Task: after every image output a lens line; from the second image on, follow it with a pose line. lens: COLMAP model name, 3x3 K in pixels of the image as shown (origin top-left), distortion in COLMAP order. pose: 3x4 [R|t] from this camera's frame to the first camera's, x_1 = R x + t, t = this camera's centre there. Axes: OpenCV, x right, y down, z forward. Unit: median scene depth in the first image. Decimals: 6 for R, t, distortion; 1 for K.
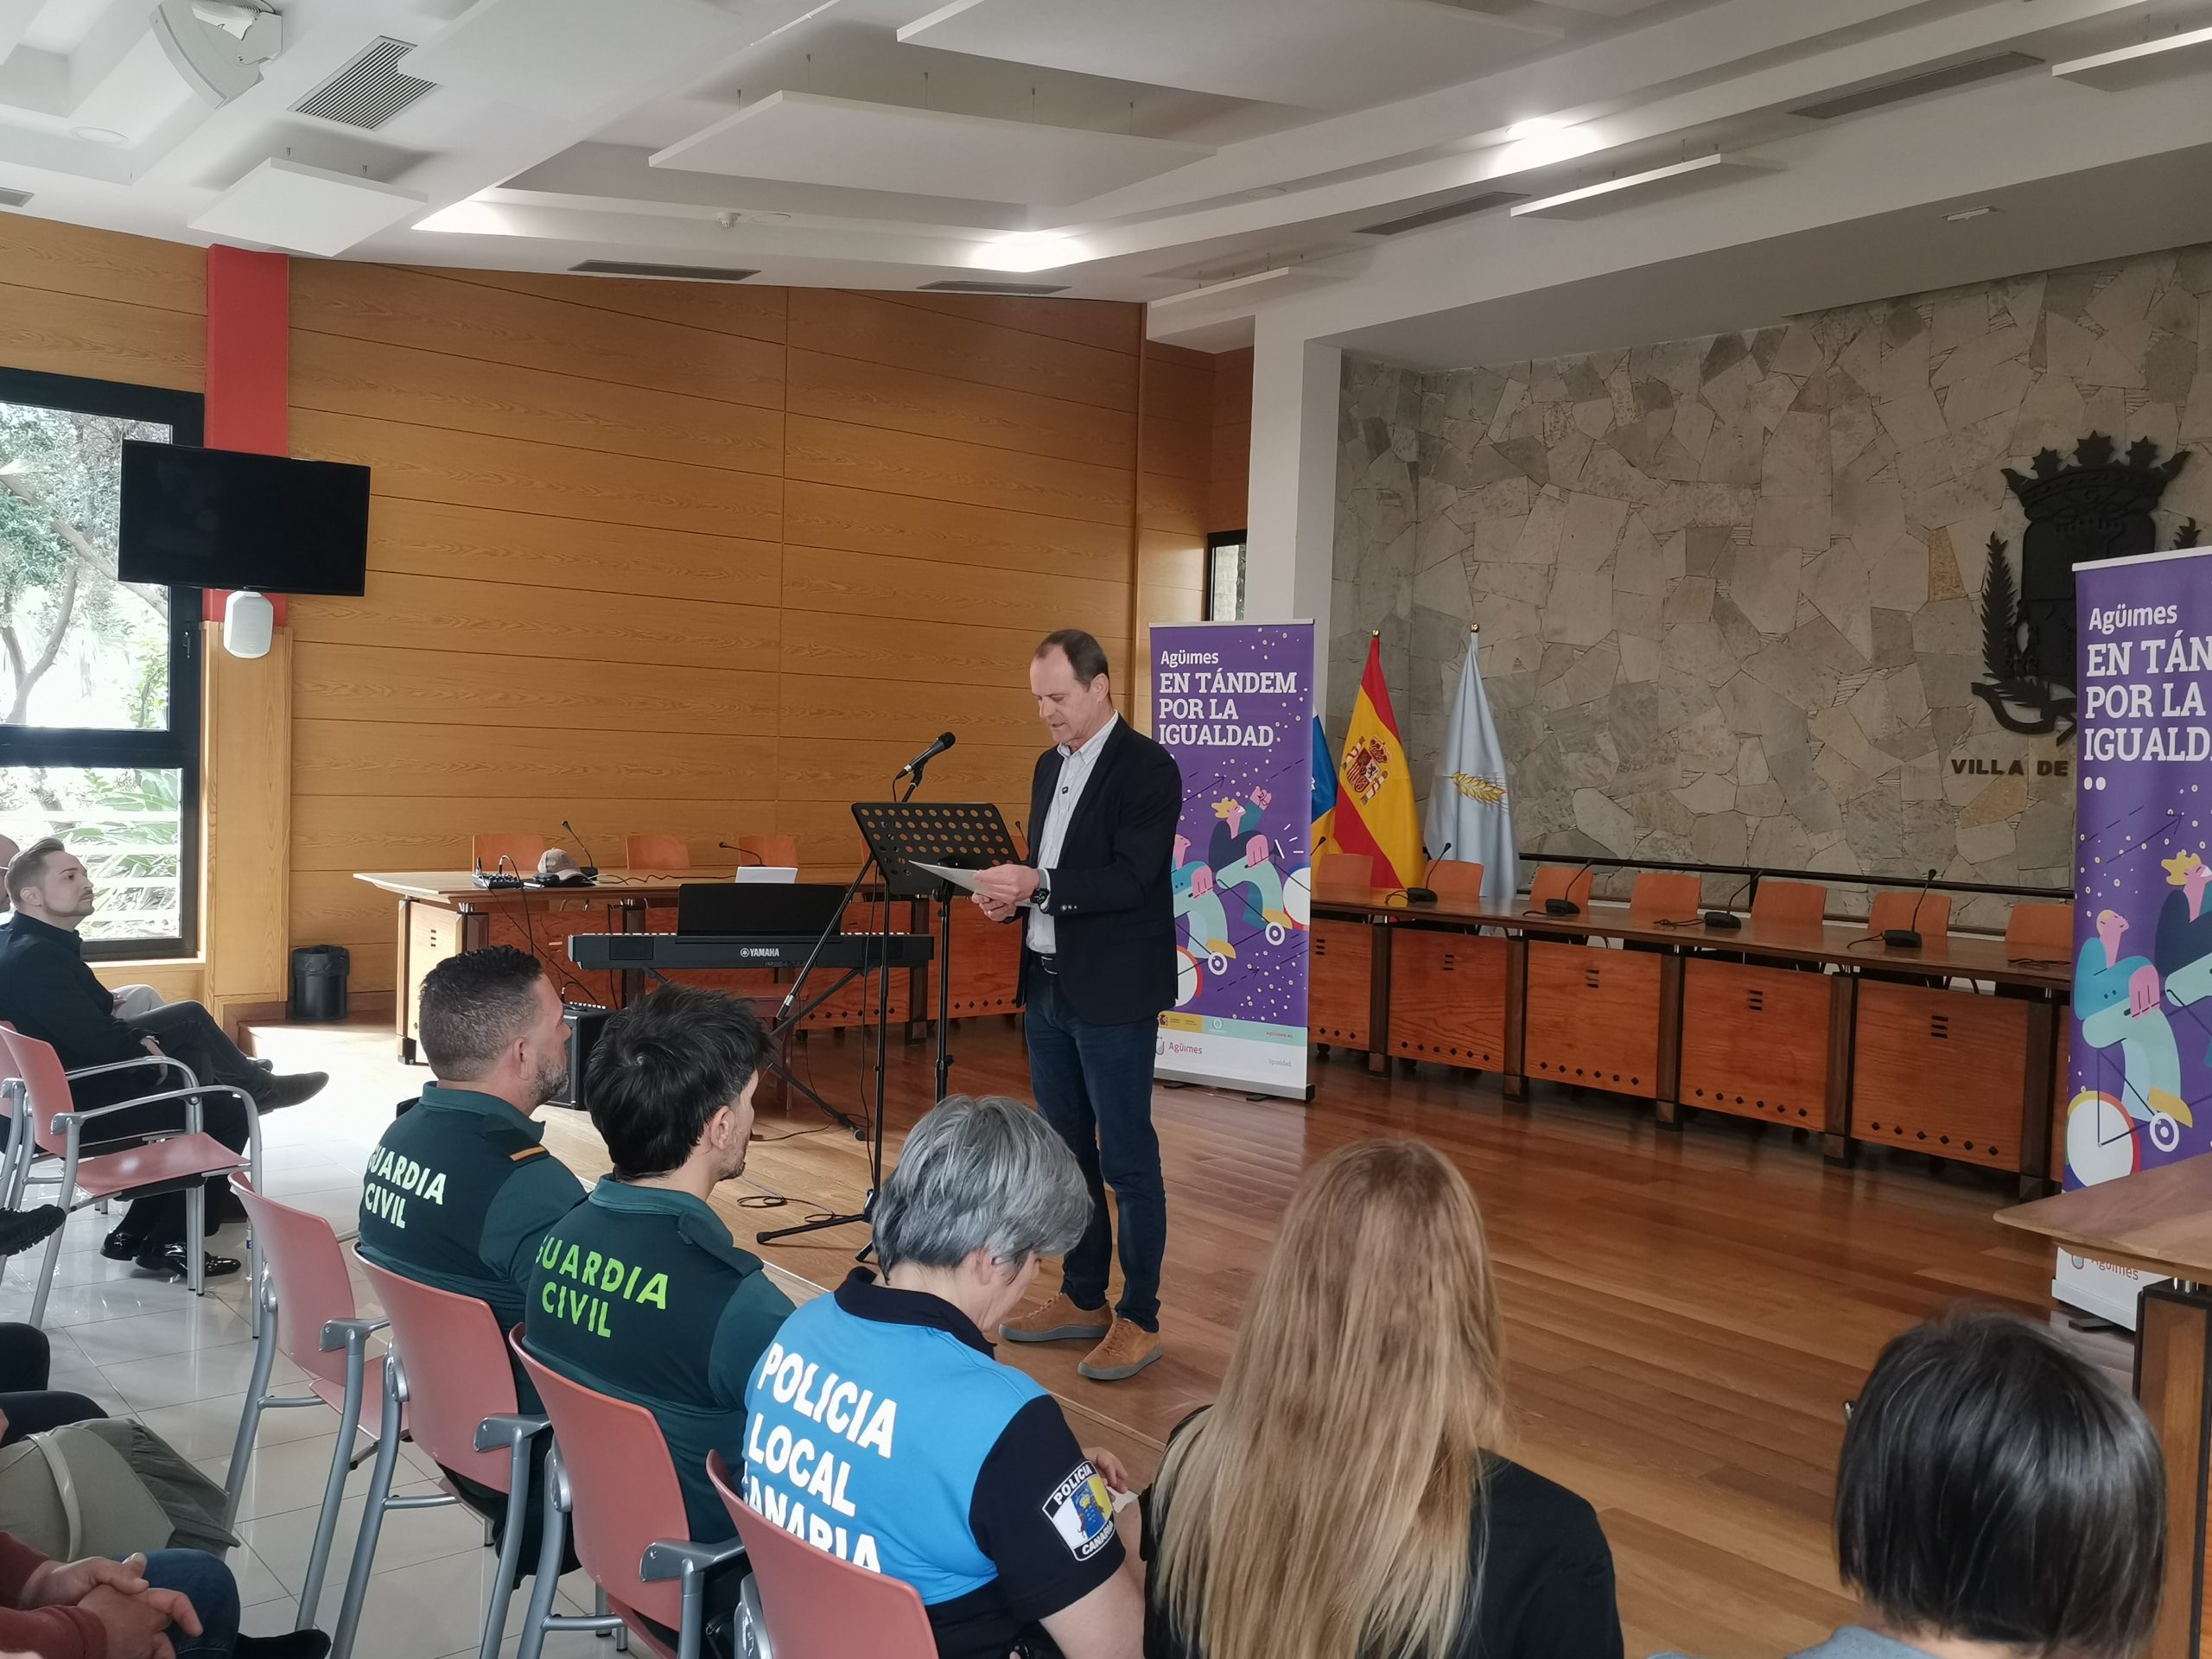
lens RADIAL K [[1861.6, 0, 1117.5], [0, 1861.6, 845.9], [0, 0, 1]] dist [0.090976, -0.035936]
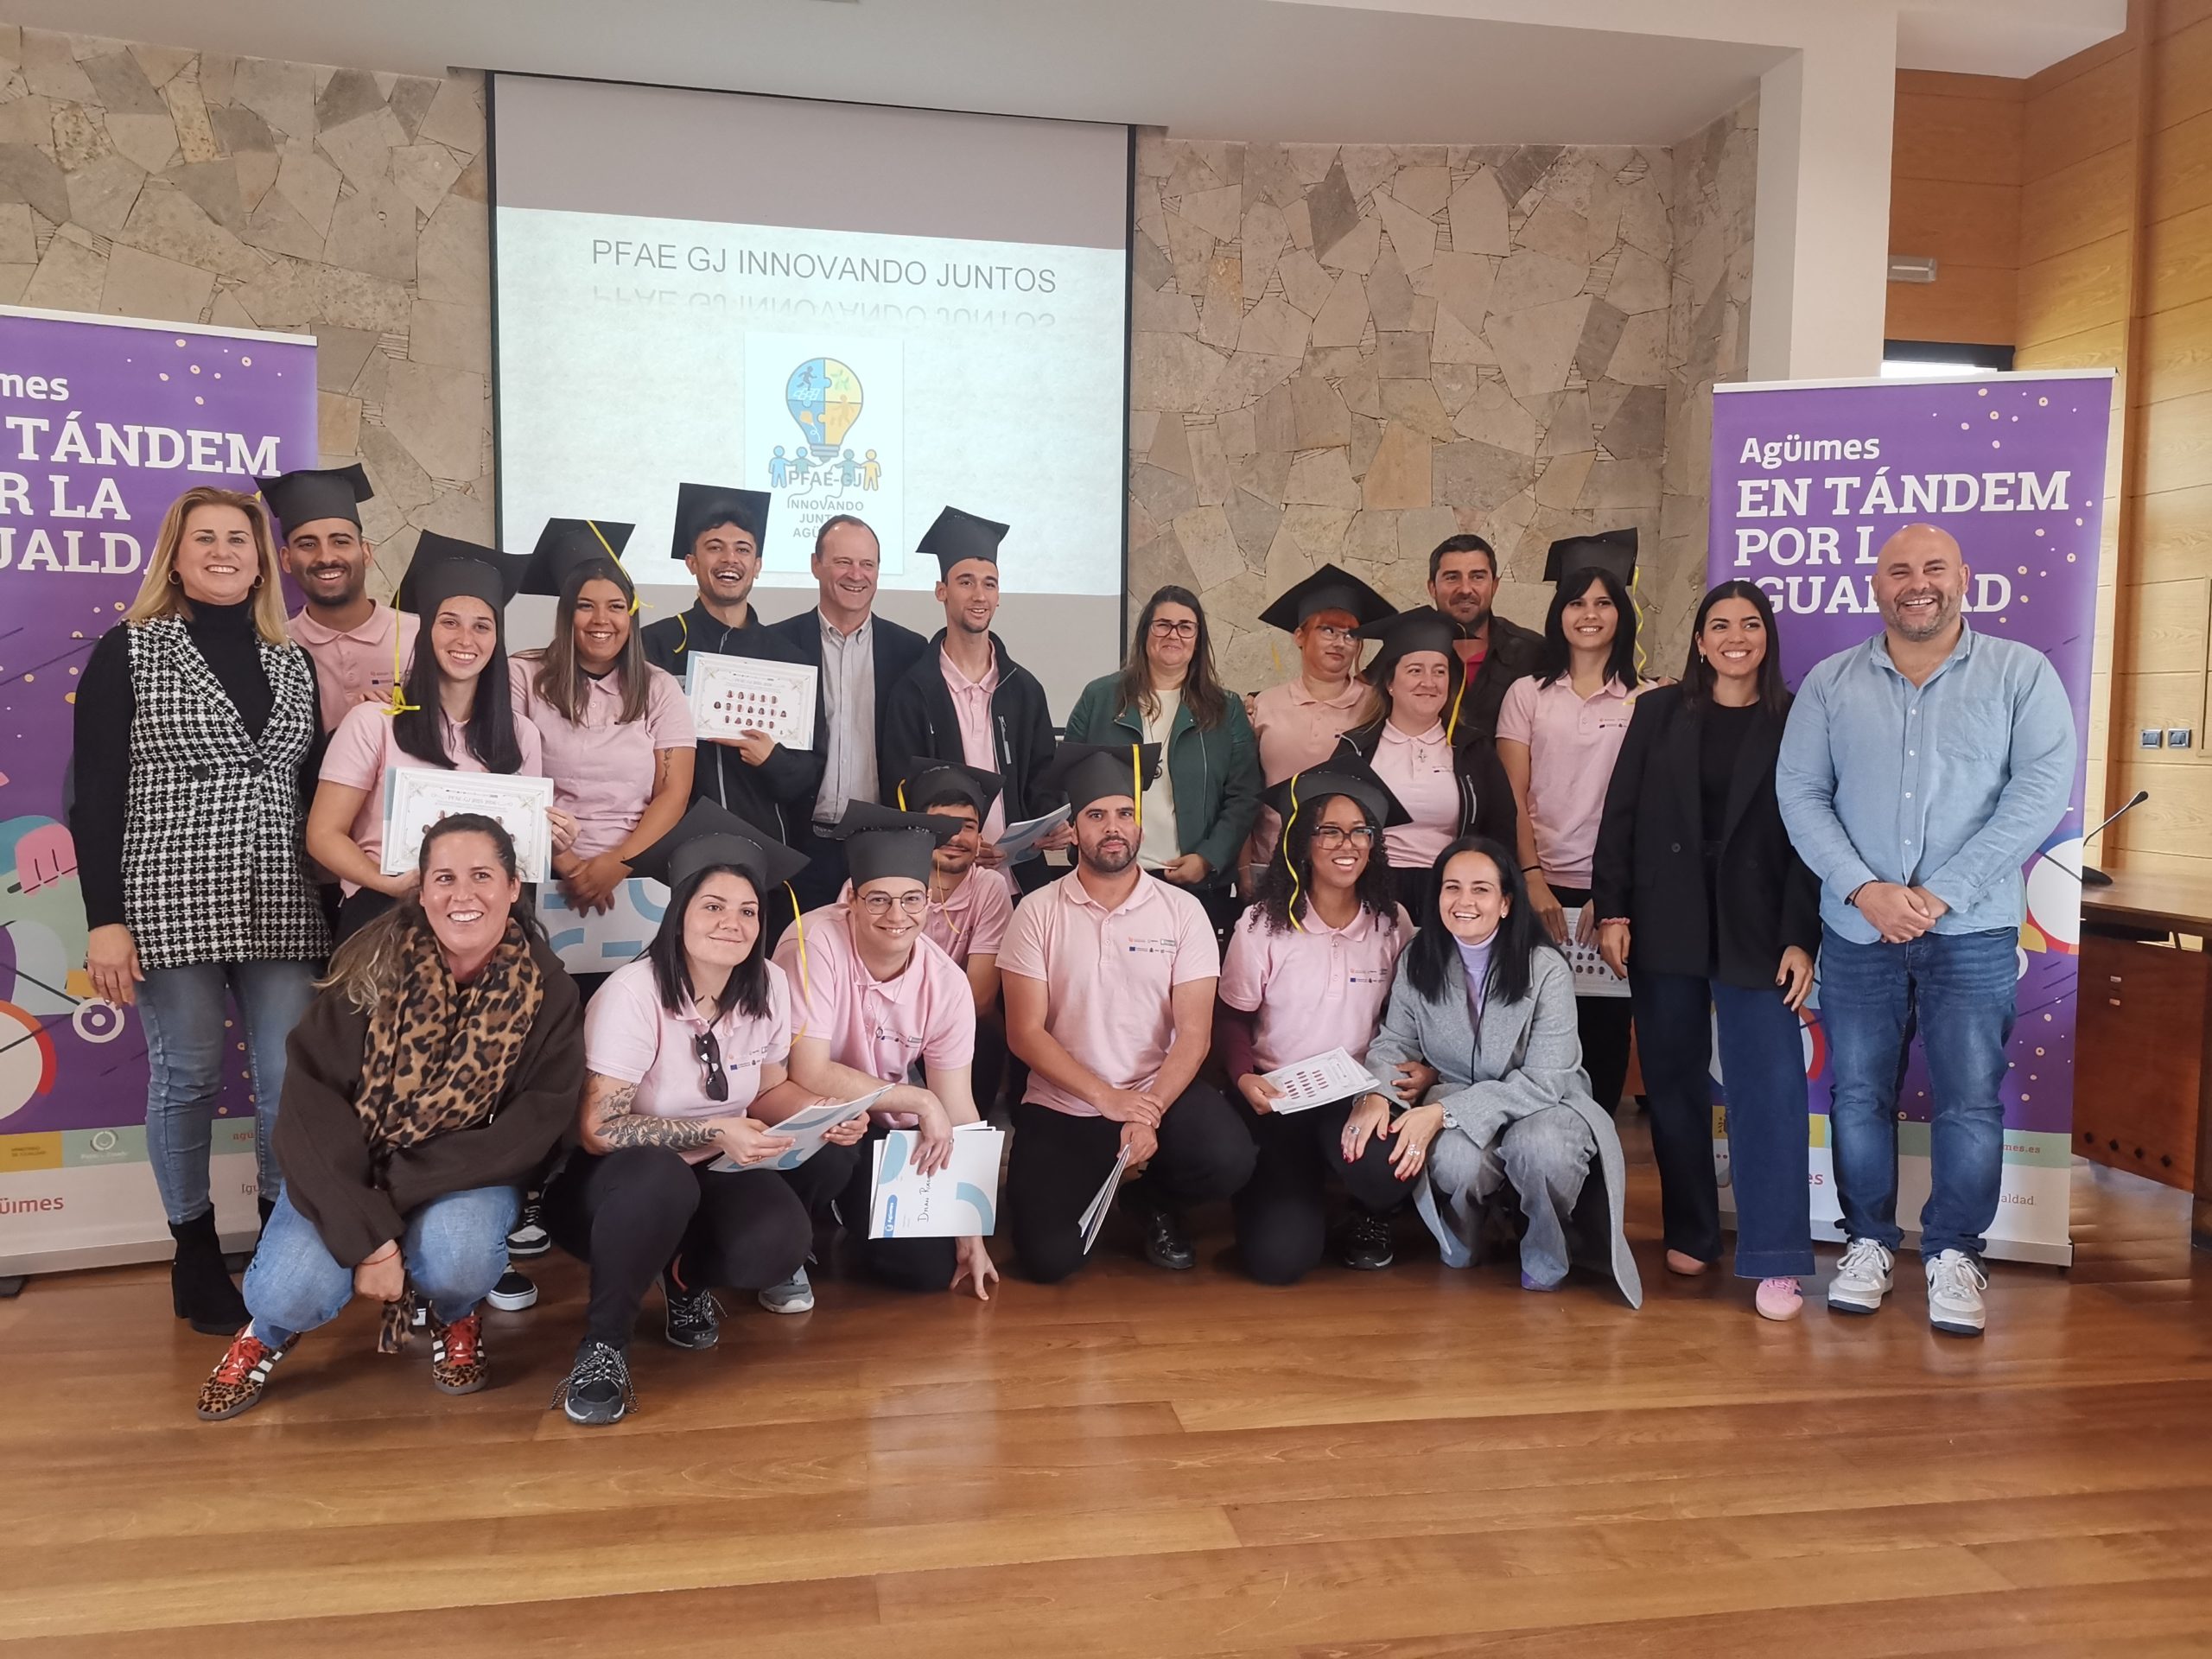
lens RADIAL K [[1727.5, 0, 1104.0], [0, 1727.5, 836.2], [0, 0, 1]] dist [0.054071, -0.066927]
pose [[0.492802, -0.081846, 0.866284, -0.152502], [0.040170, 0.996645, 0.071311, -0.005409], [-0.869214, -0.000343, 0.494436, 0.391350]]
